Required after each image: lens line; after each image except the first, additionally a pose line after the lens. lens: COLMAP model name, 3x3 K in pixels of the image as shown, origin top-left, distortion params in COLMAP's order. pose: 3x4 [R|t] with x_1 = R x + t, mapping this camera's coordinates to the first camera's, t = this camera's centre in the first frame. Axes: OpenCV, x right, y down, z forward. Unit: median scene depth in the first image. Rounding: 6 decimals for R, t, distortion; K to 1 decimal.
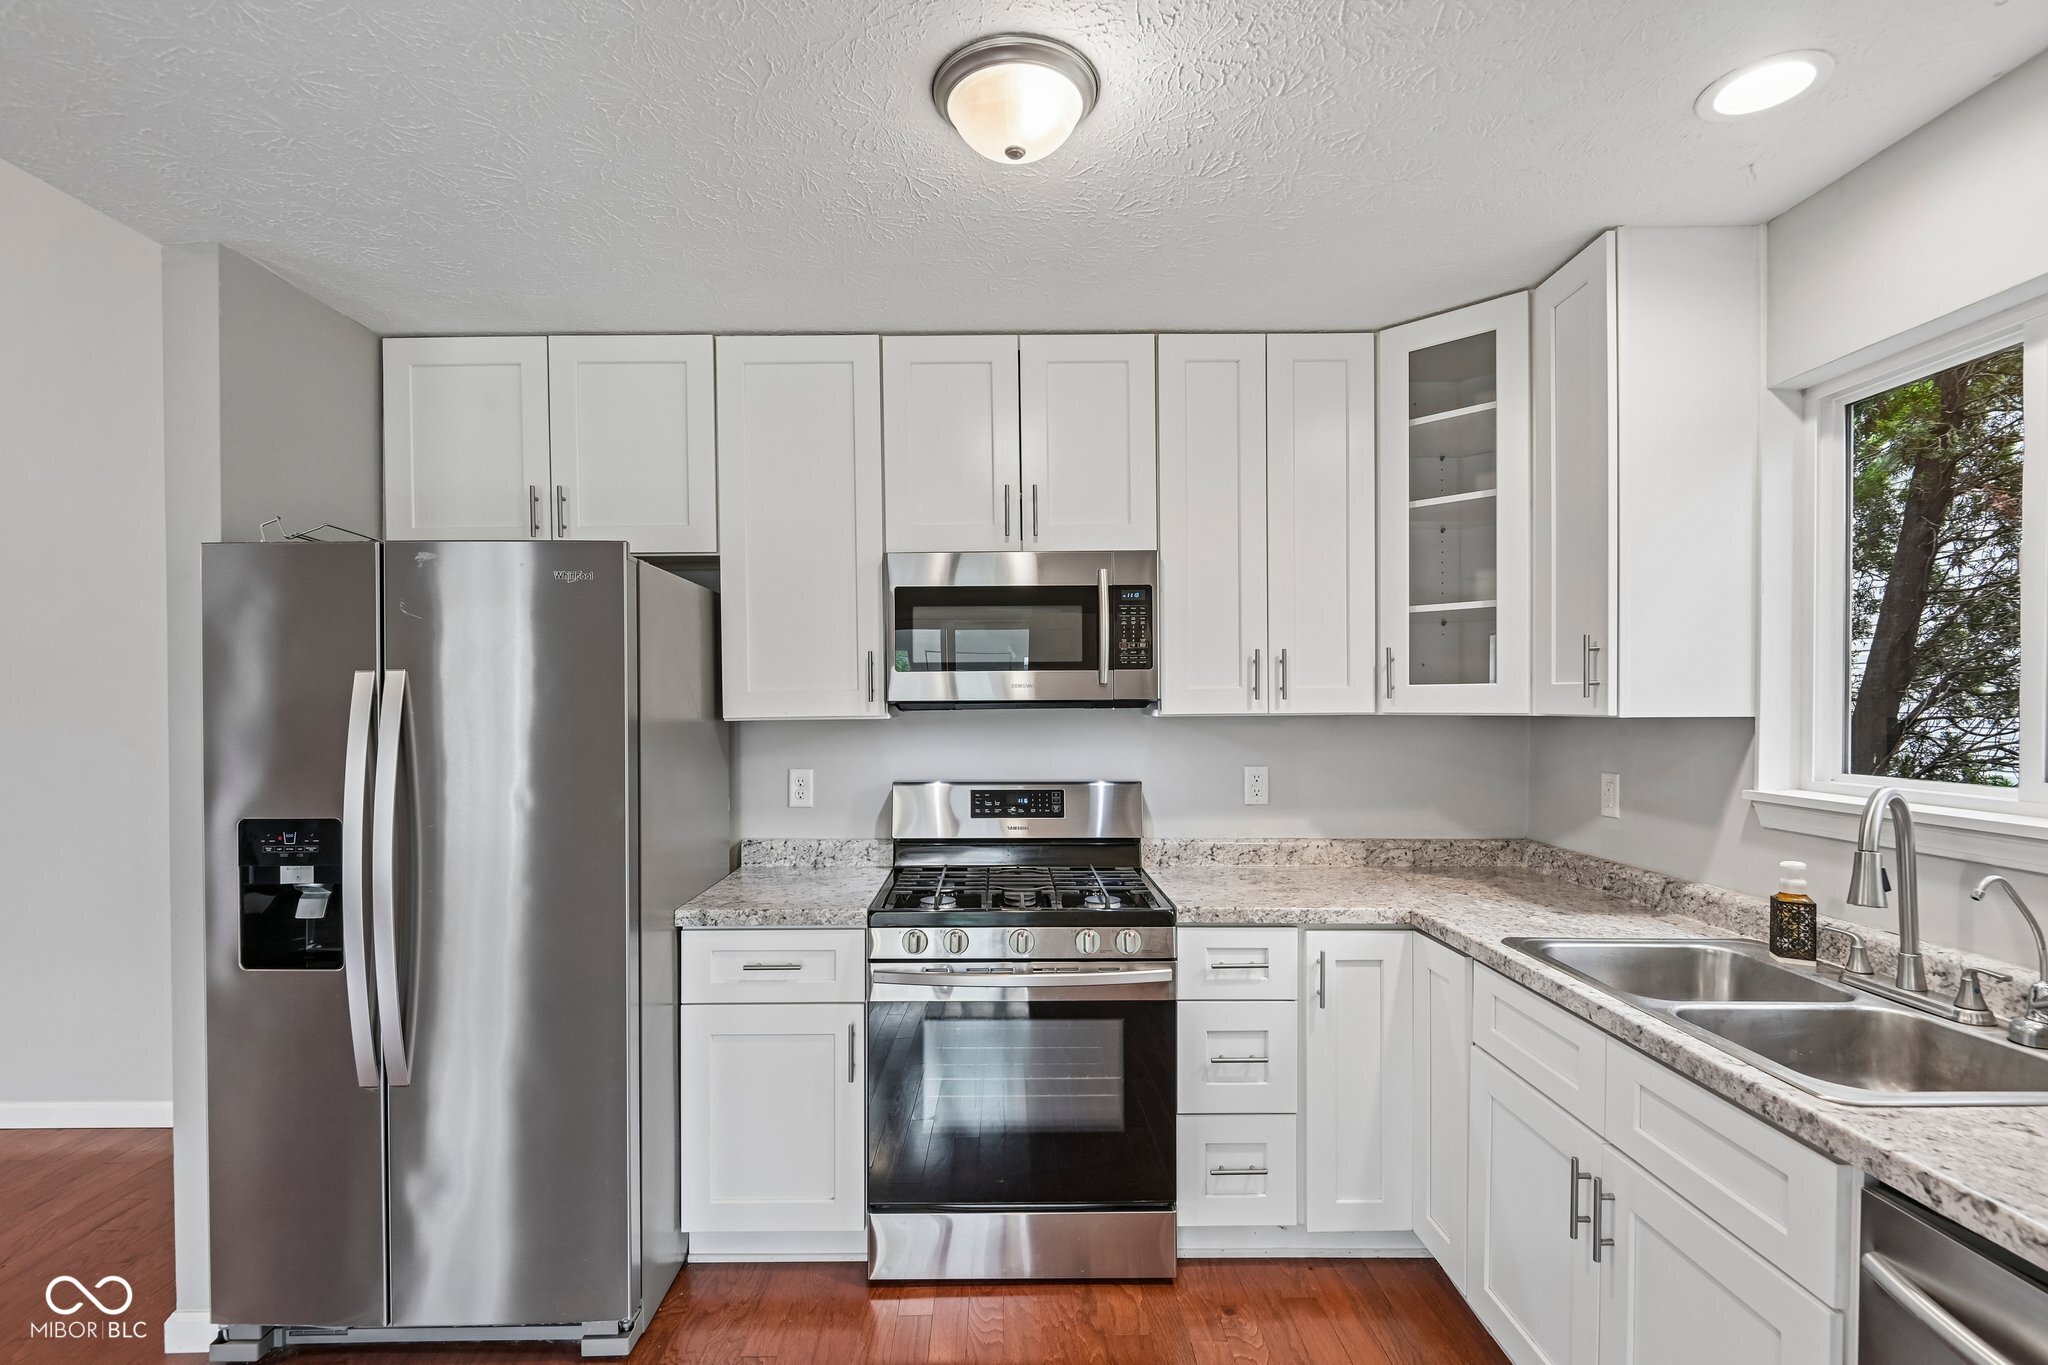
lens RADIAL K [[950.9, 0, 1009.3], [0, 950.9, 709.3], [0, 0, 1]] dist [-0.000151, -0.006145]
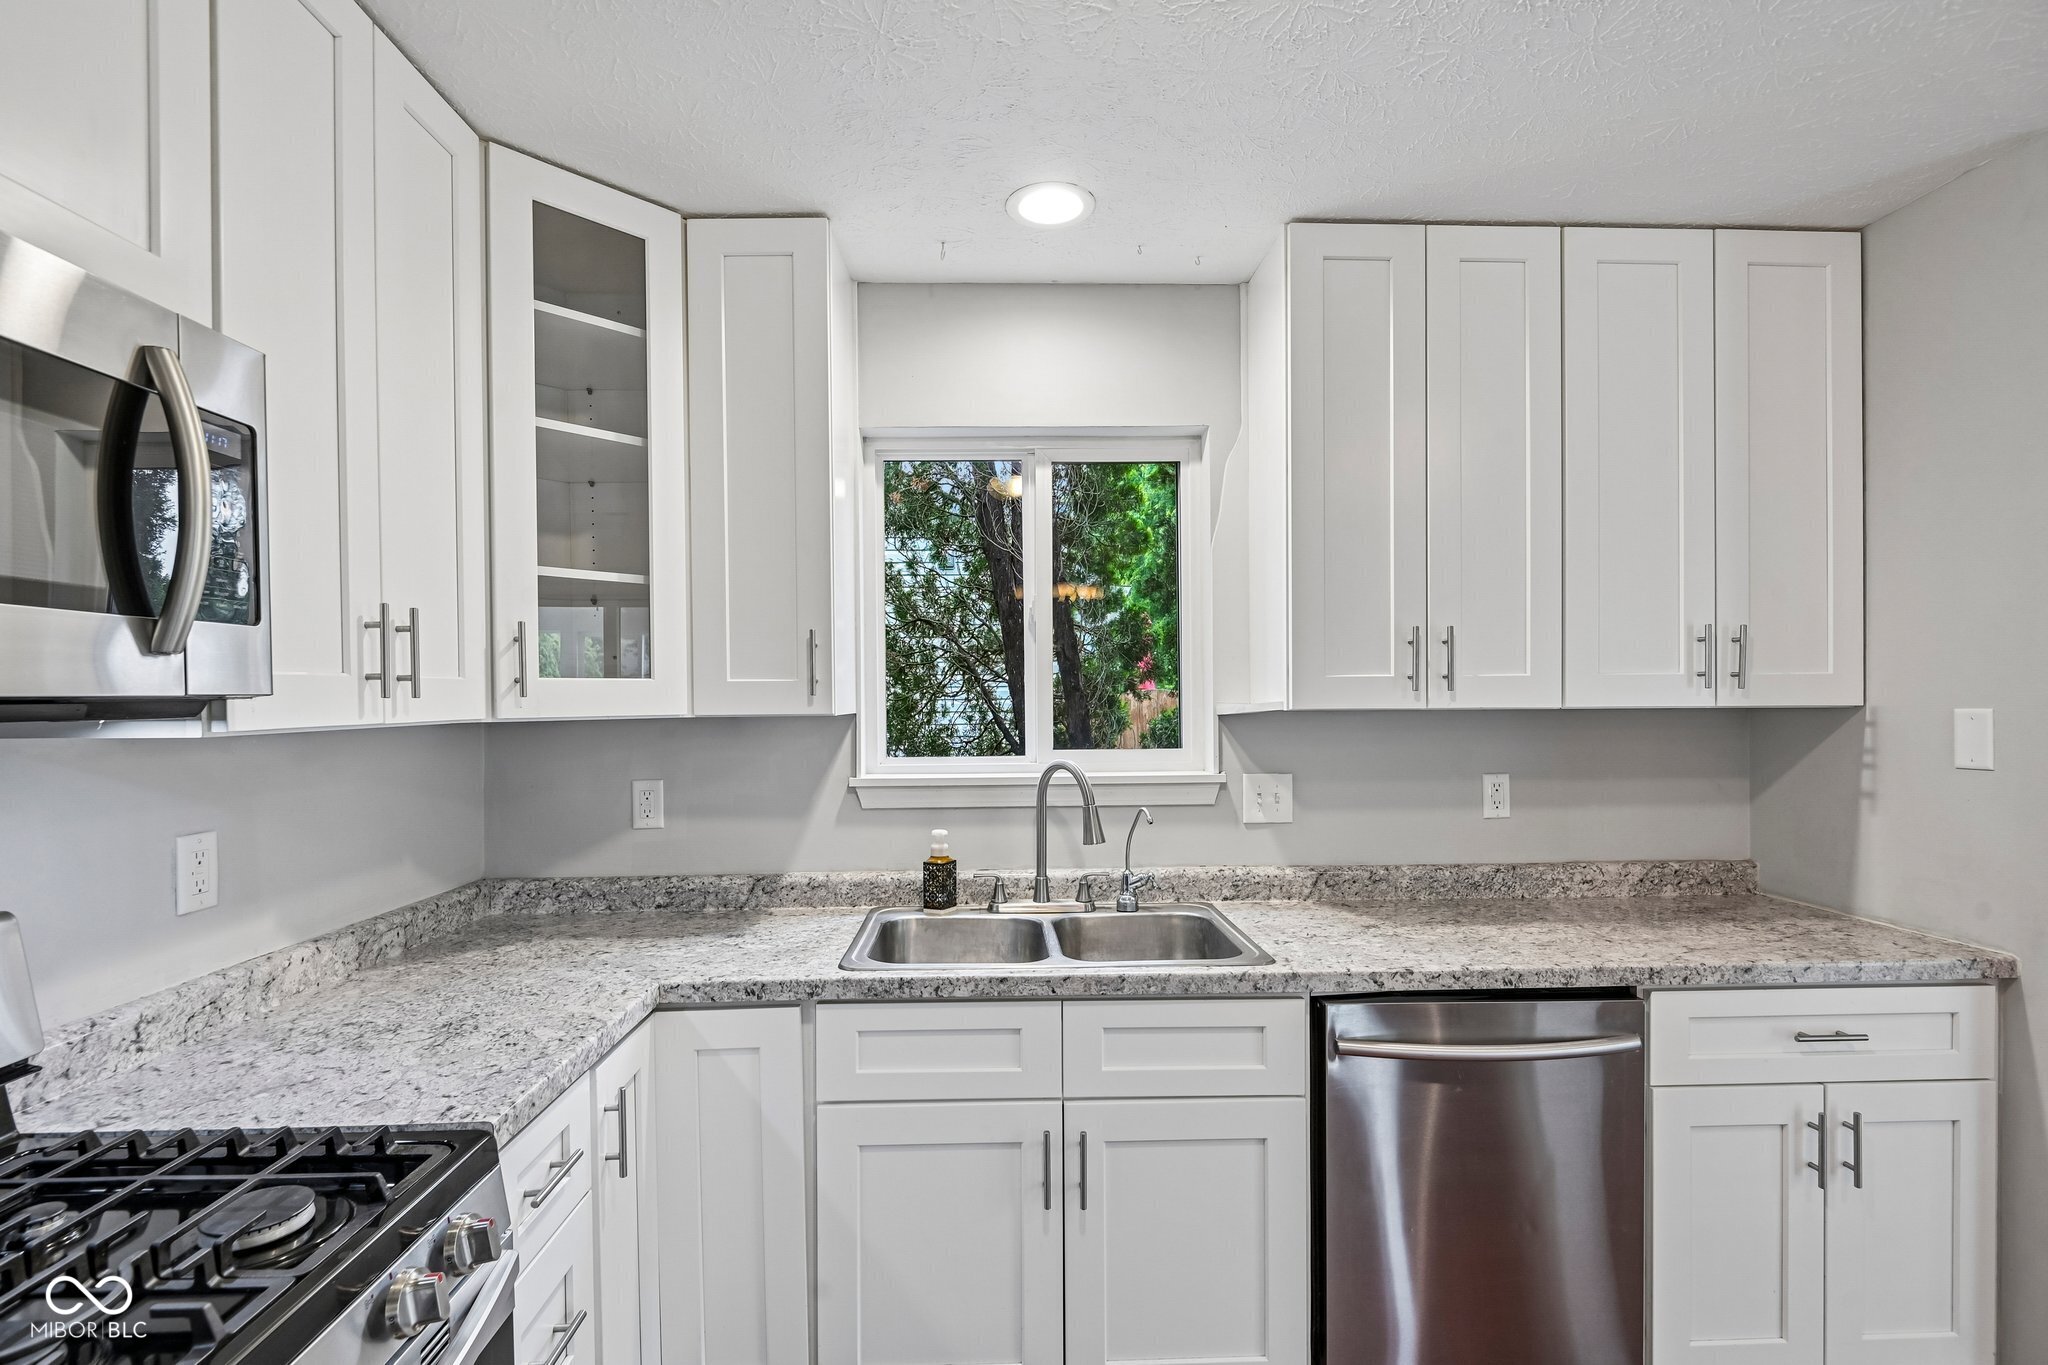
lens RADIAL K [[950.9, 0, 1015.7], [0, 950.9, 707.5], [0, 0, 1]] dist [-0.000151, -0.006145]
pose [[-0.025850, -0.007567, 0.999637, -0.316125], [0.016167, 0.999837, 0.007986, -0.004324], [-0.999535, 0.016367, -0.025723, 0.737397]]
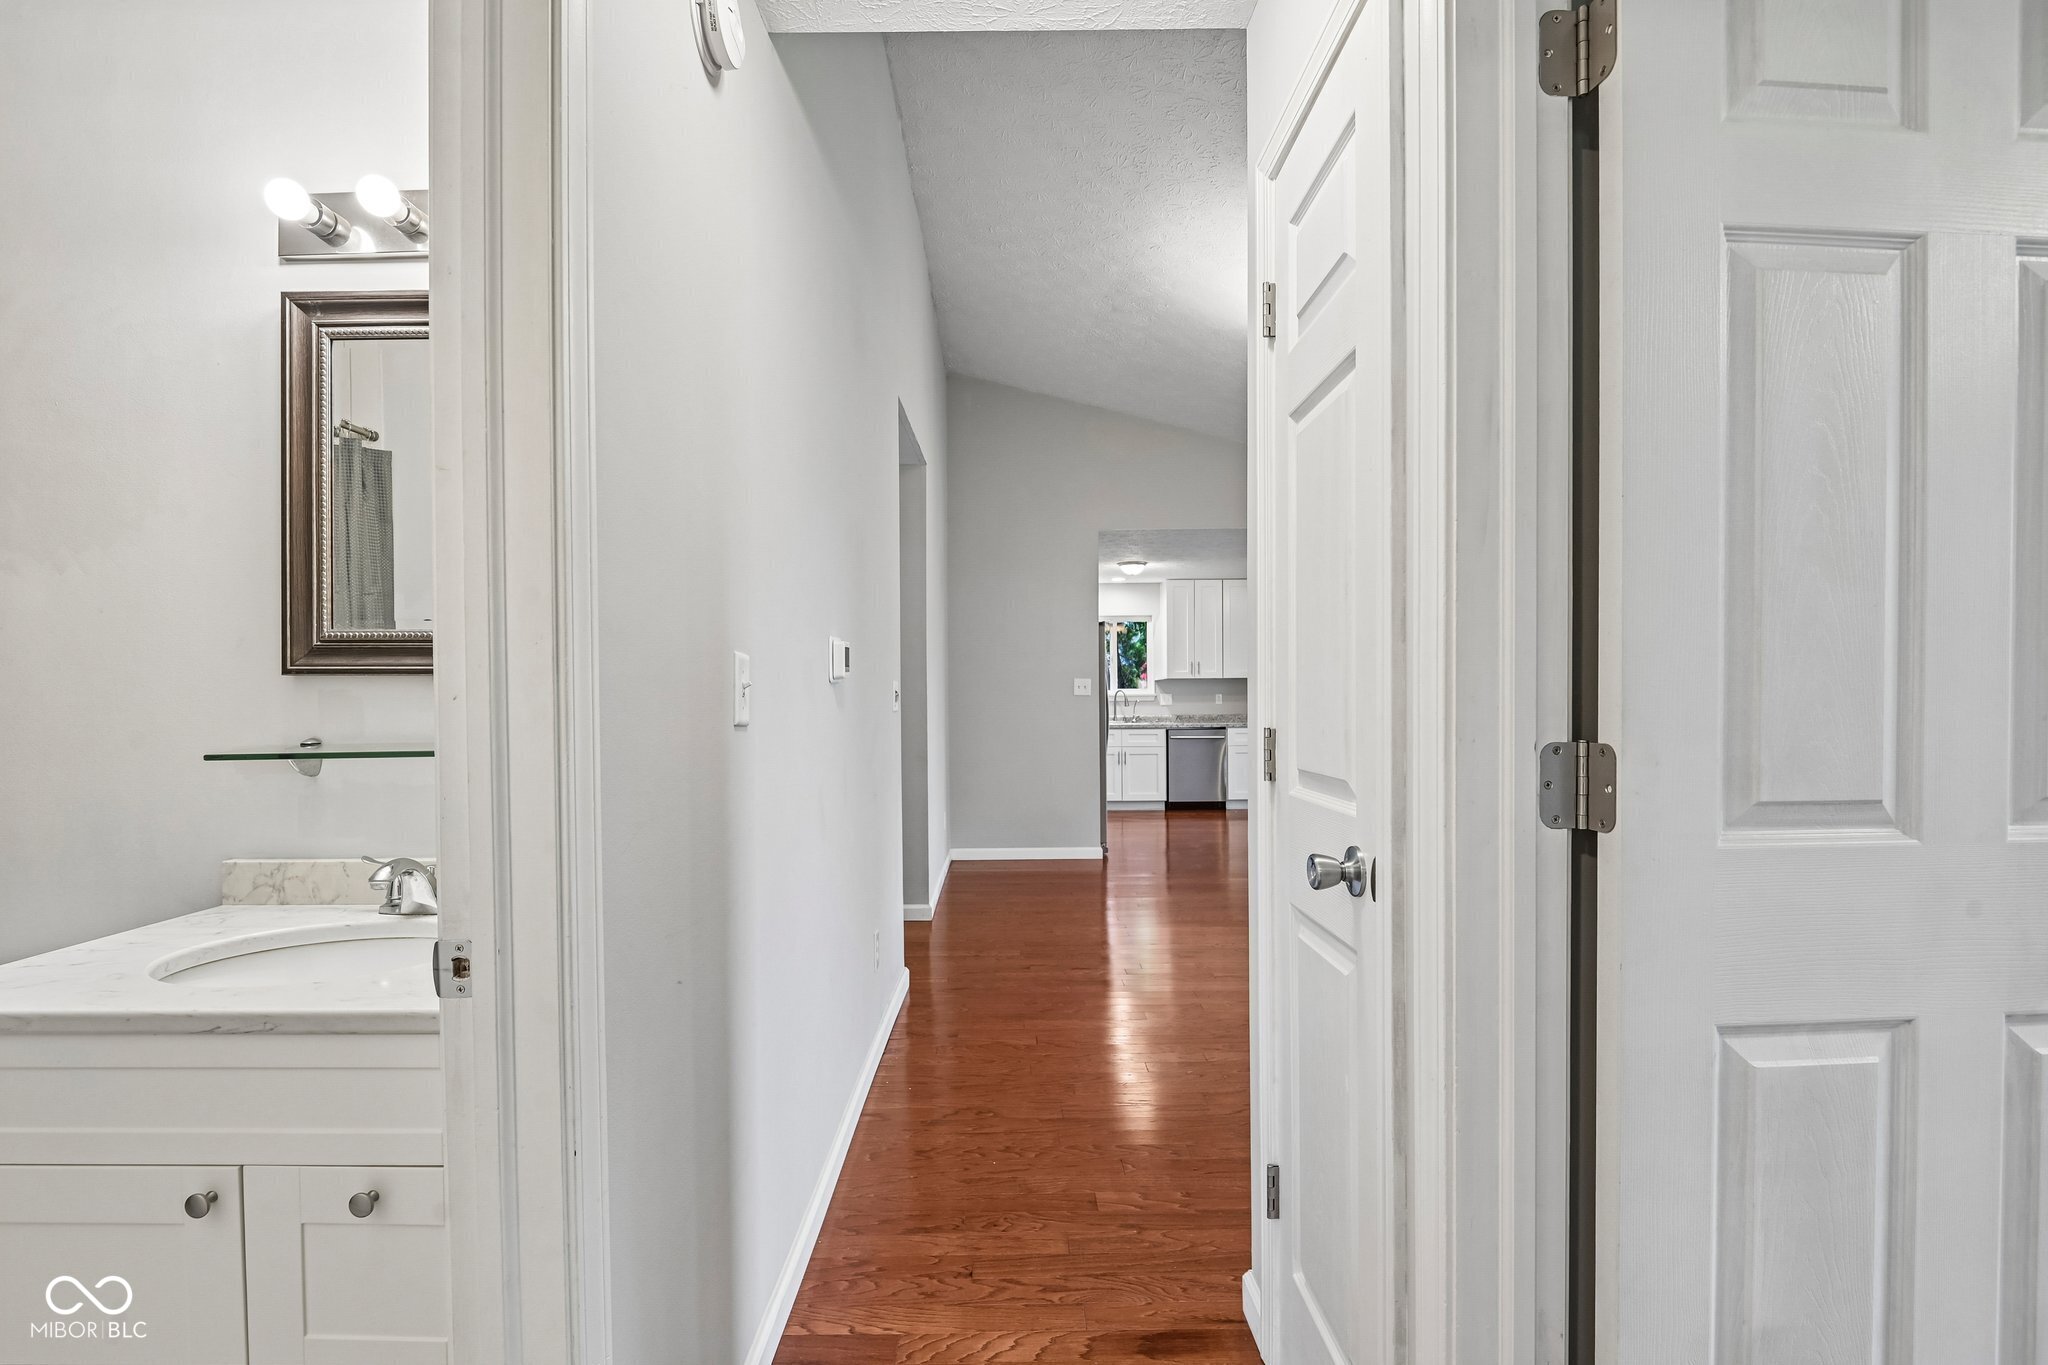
lens RADIAL K [[950.9, 0, 1010.4], [0, 950.9, 699.8], [0, 0, 1]] dist [-0.000151, -0.006145]
pose [[0.004542, -0.000170, 0.999990, -3.816104], [0.017268, 0.999851, 0.000092, 0.093810], [-0.999841, 0.017268, 0.004544, 1.160262]]
